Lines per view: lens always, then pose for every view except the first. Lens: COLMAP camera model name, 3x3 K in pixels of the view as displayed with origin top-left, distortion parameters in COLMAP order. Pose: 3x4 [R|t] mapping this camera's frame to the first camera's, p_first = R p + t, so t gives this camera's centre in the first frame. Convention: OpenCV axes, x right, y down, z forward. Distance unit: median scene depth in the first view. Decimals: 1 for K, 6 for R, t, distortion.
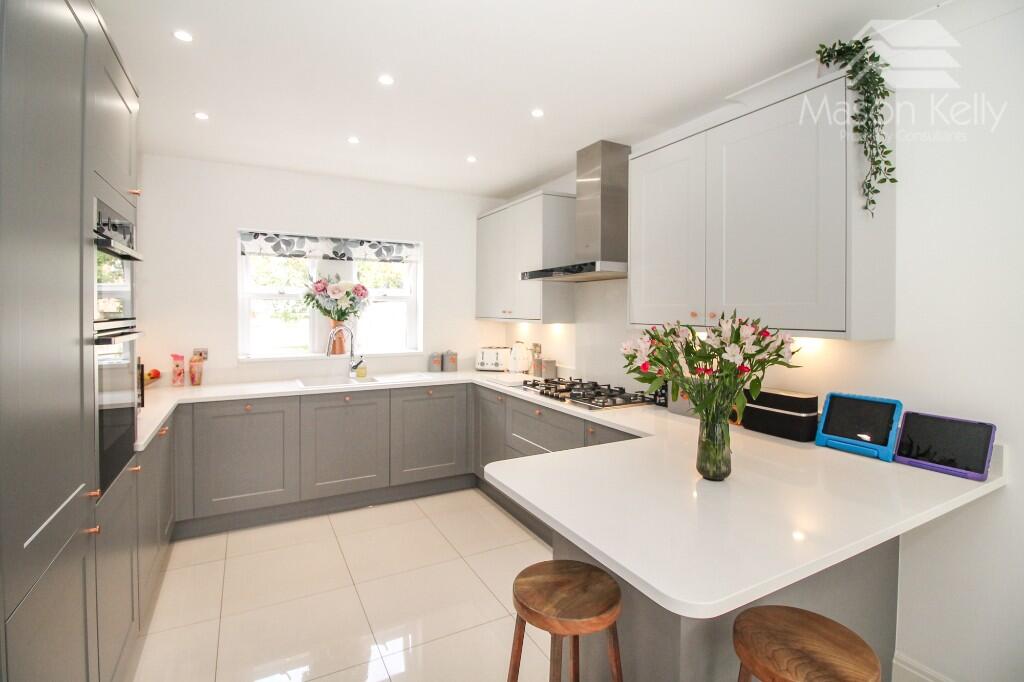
lens RADIAL K [[494.7, 0, 533.8], [0, 494.7, 319.7], [0, 0, 1]] dist [-0.001877, -0.012791]
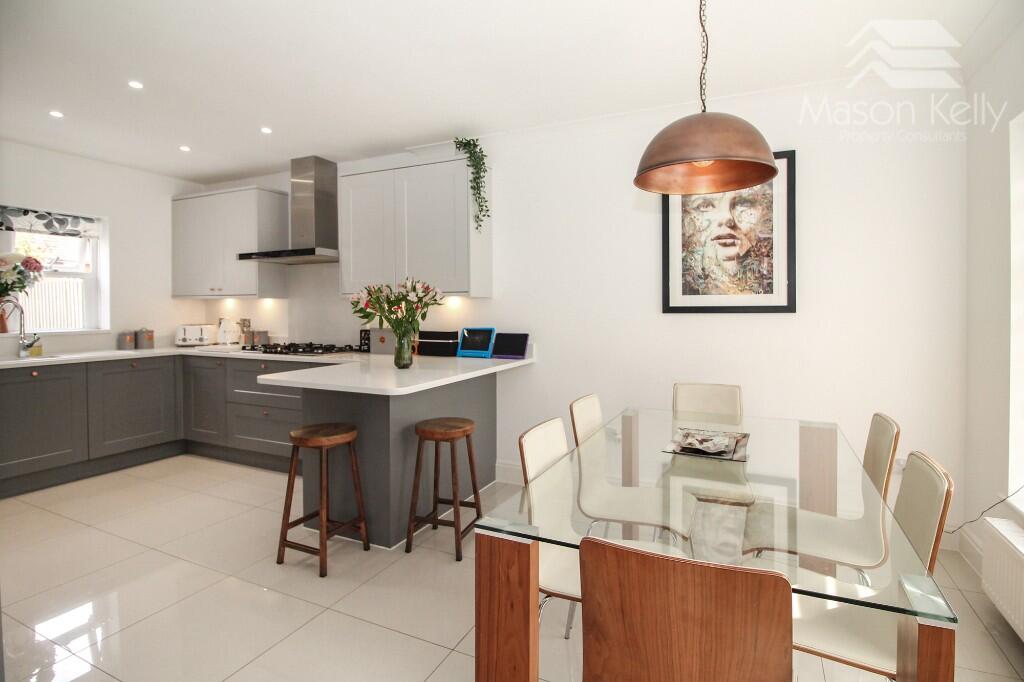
lens RADIAL K [[494.7, 0, 533.8], [0, 494.7, 319.7], [0, 0, 1]] dist [-0.001877, -0.012791]
pose [[0.811004, -0.015385, 0.584839, -0.165759], [0.011671, 0.999881, 0.010119, 0.065927], [-0.584925, -0.001381, 0.811086, -0.407100]]
